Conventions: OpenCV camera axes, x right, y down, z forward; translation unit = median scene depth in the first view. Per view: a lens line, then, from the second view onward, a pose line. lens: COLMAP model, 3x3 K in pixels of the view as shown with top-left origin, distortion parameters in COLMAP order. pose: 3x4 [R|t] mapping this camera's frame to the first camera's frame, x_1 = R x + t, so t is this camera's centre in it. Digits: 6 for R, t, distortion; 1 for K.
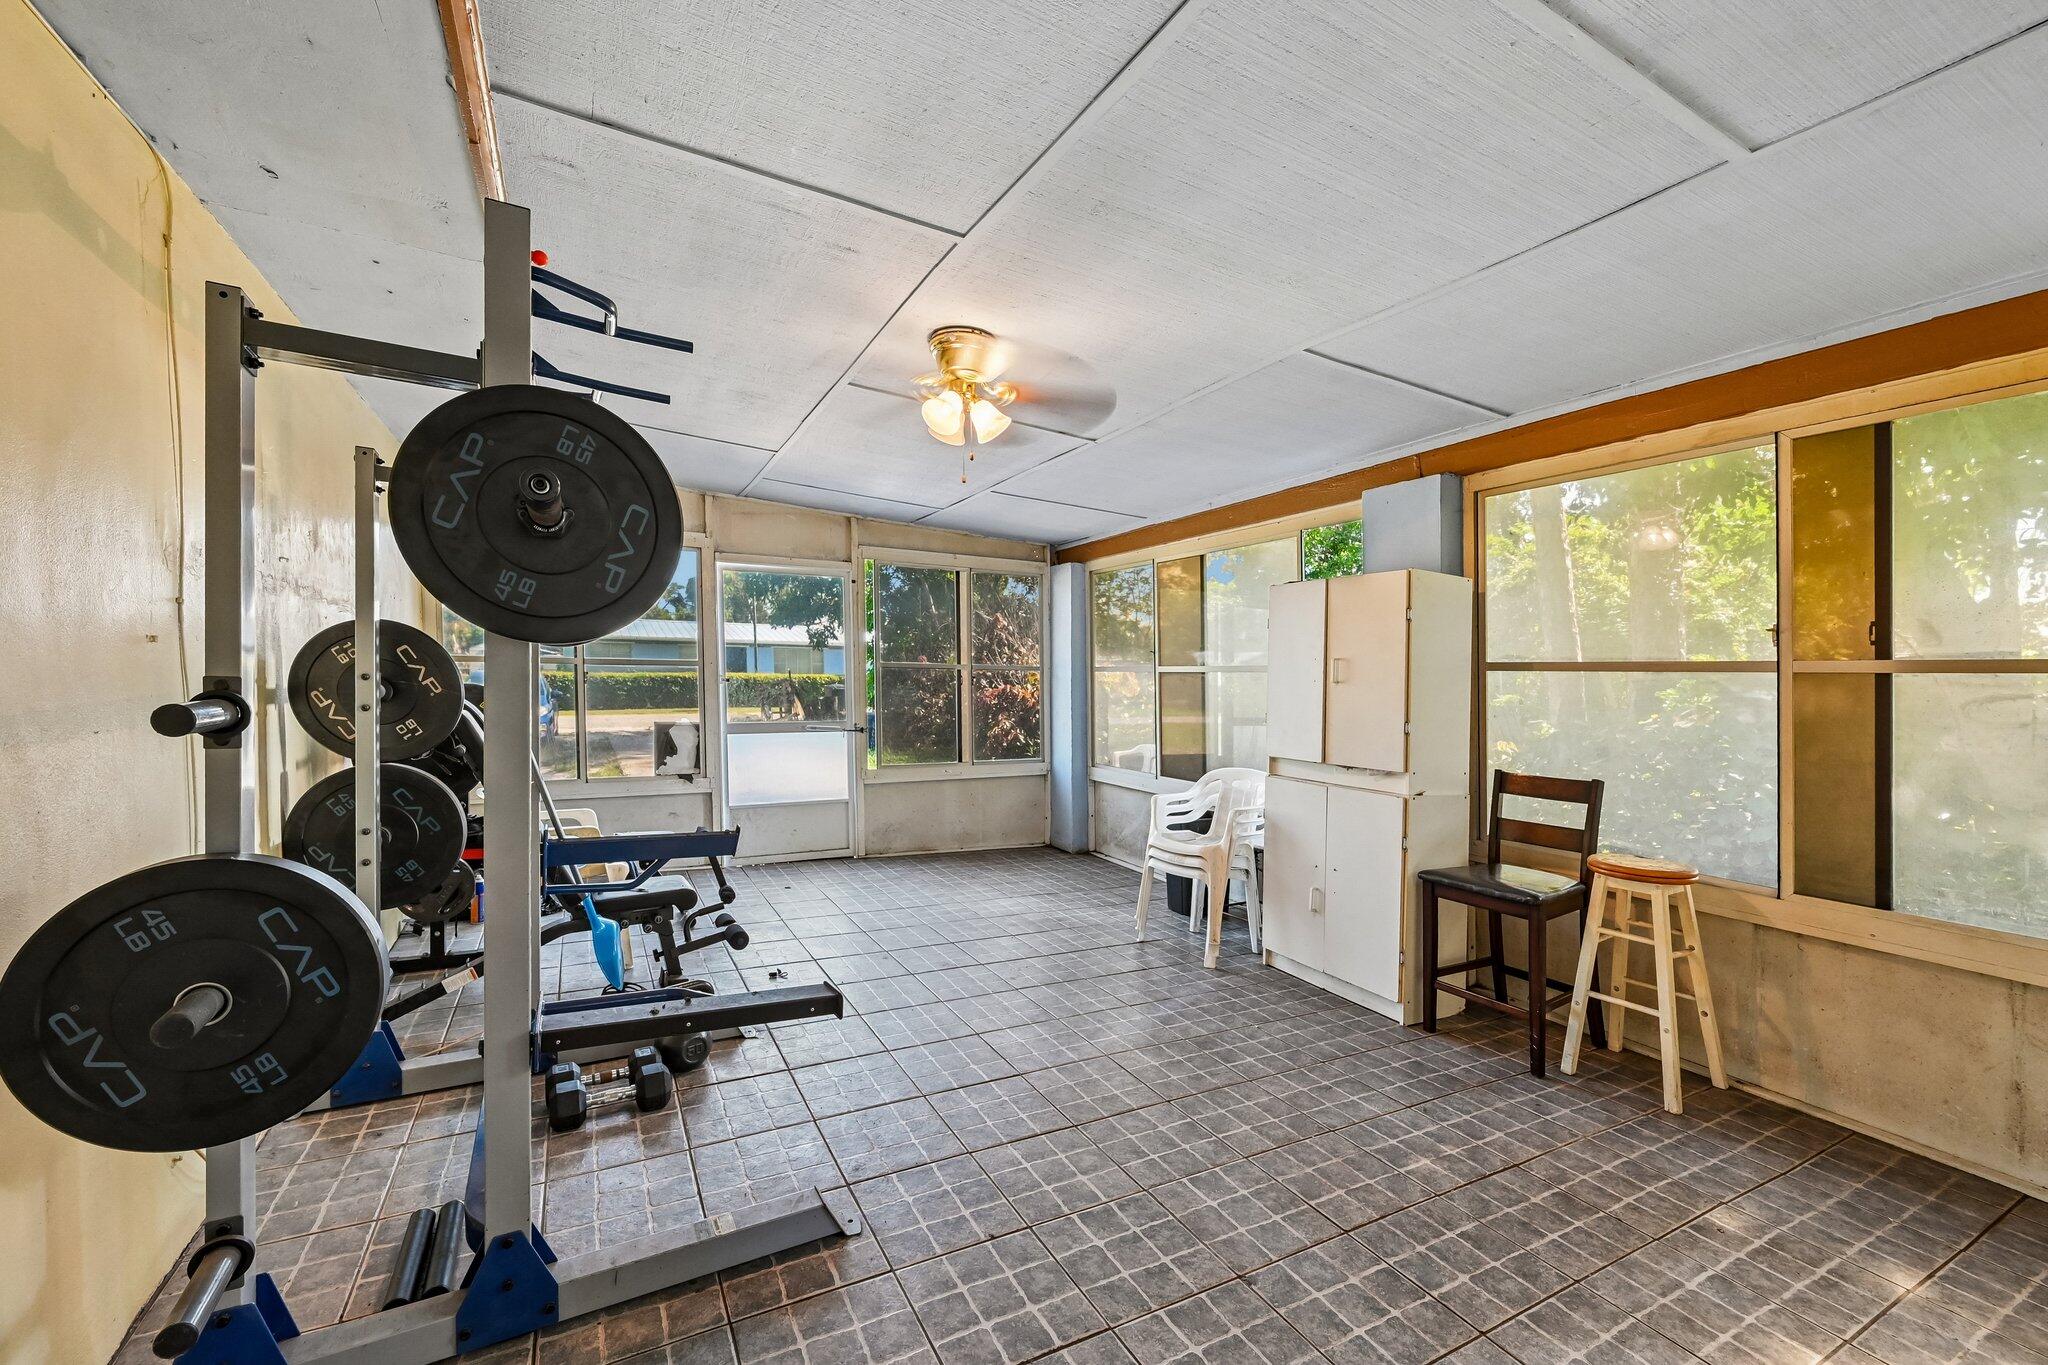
lens RADIAL K [[814.9, 0, 1028.3], [0, 814.9, 682.3], [0, 0, 1]] dist [-0.003797, -0.000493]
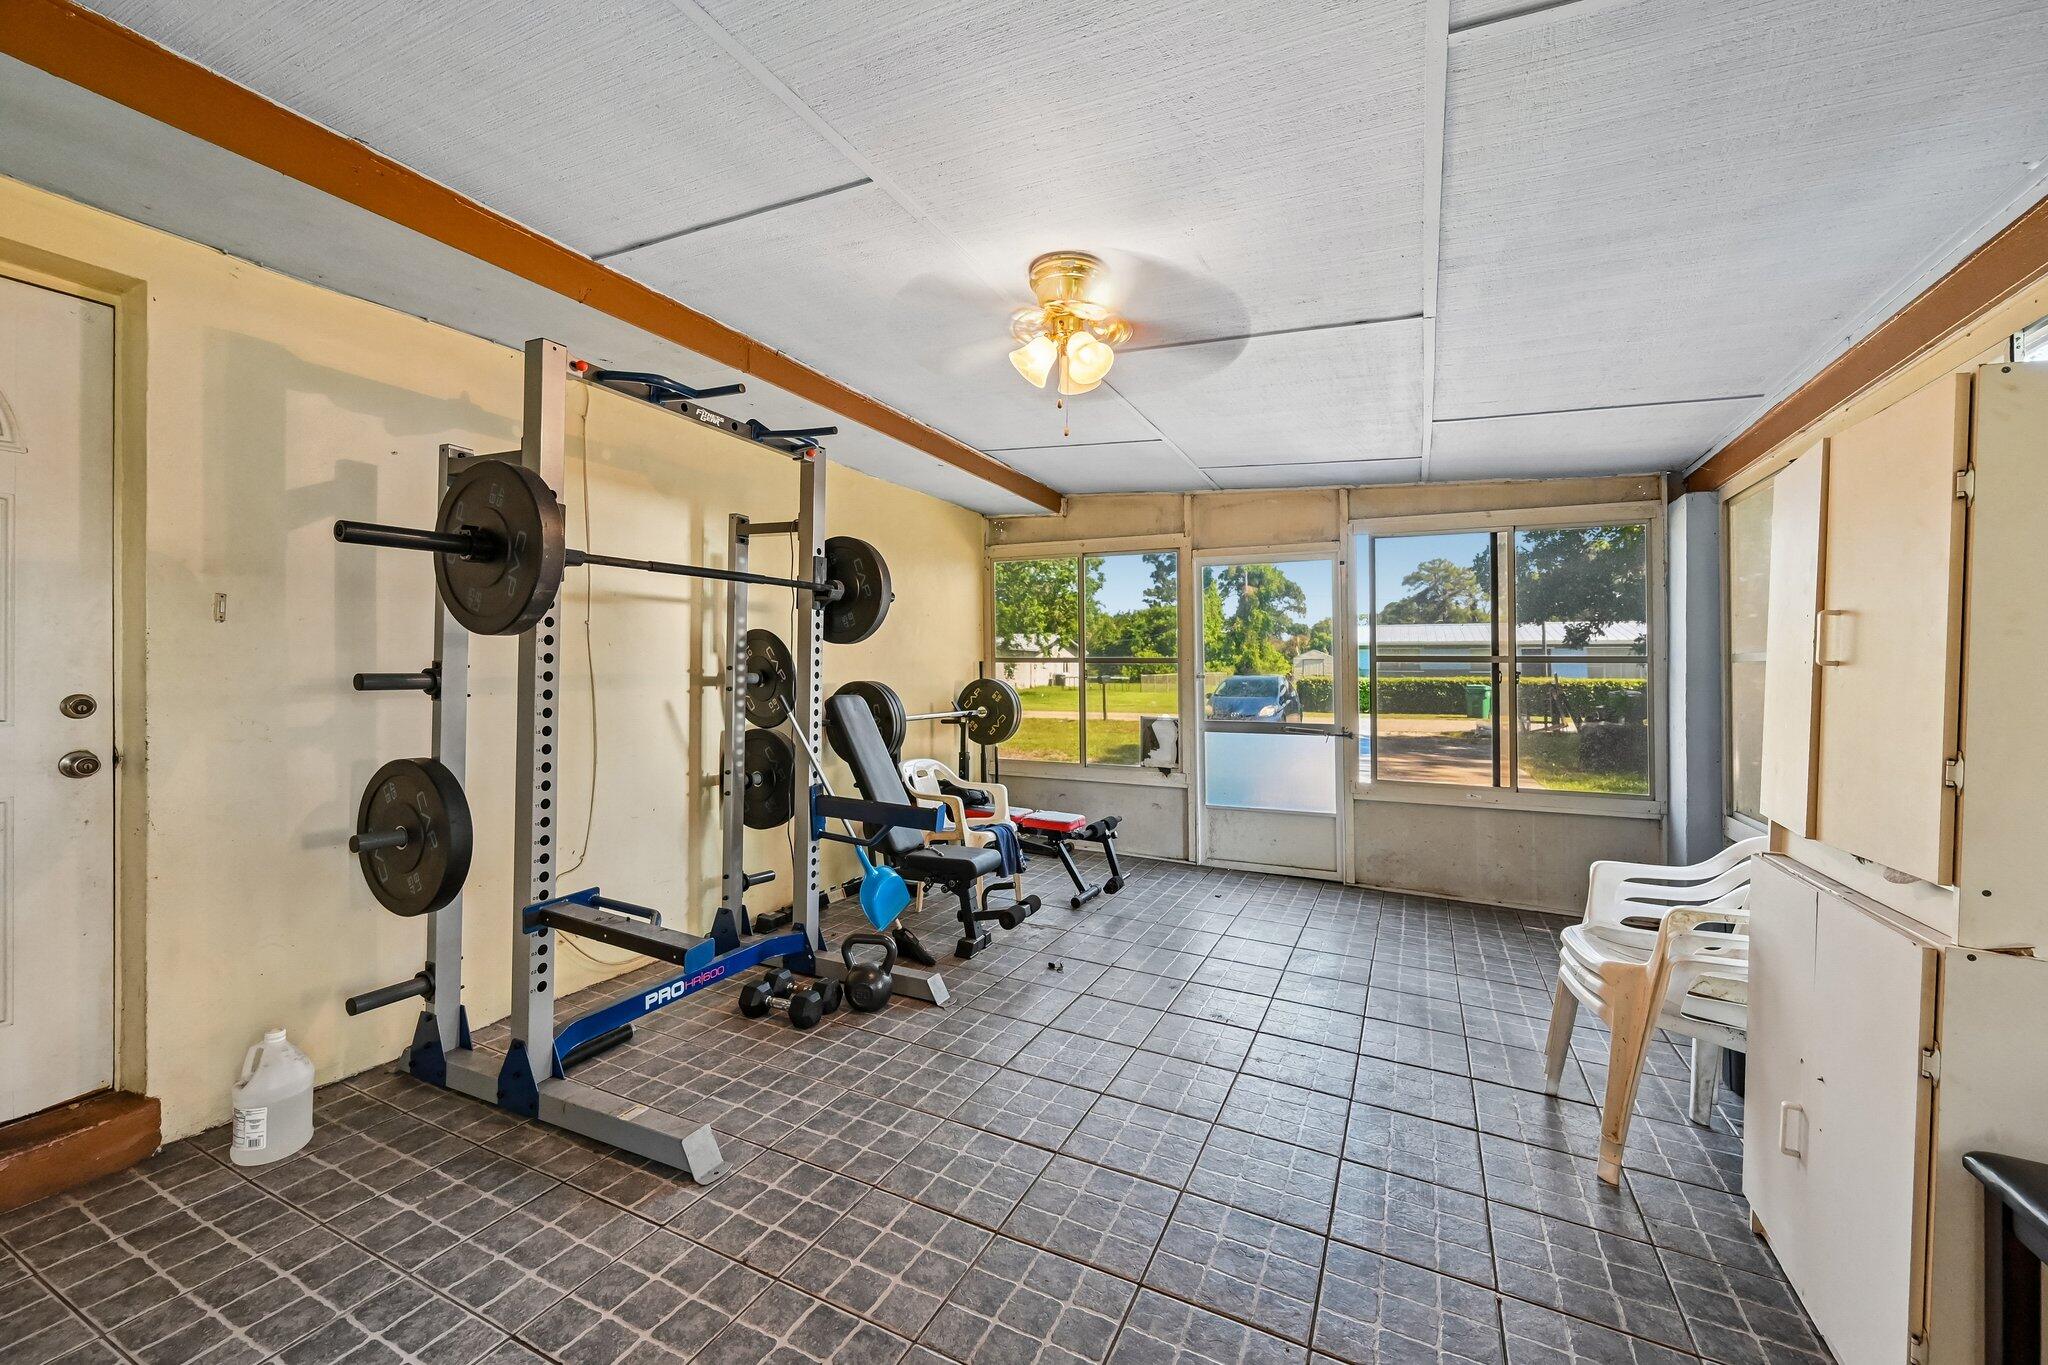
lens RADIAL K [[814.9, 0, 1033.7], [0, 814.9, 679.3], [0, 0, 1]] dist [-0.003797, -0.000493]
pose [[0.595535, -0.002687, -0.803325, 0.296299], [-0.006841, 0.999941, -0.008417, 0.009706], [0.803300, 0.010508, 0.595482, 0.236133]]
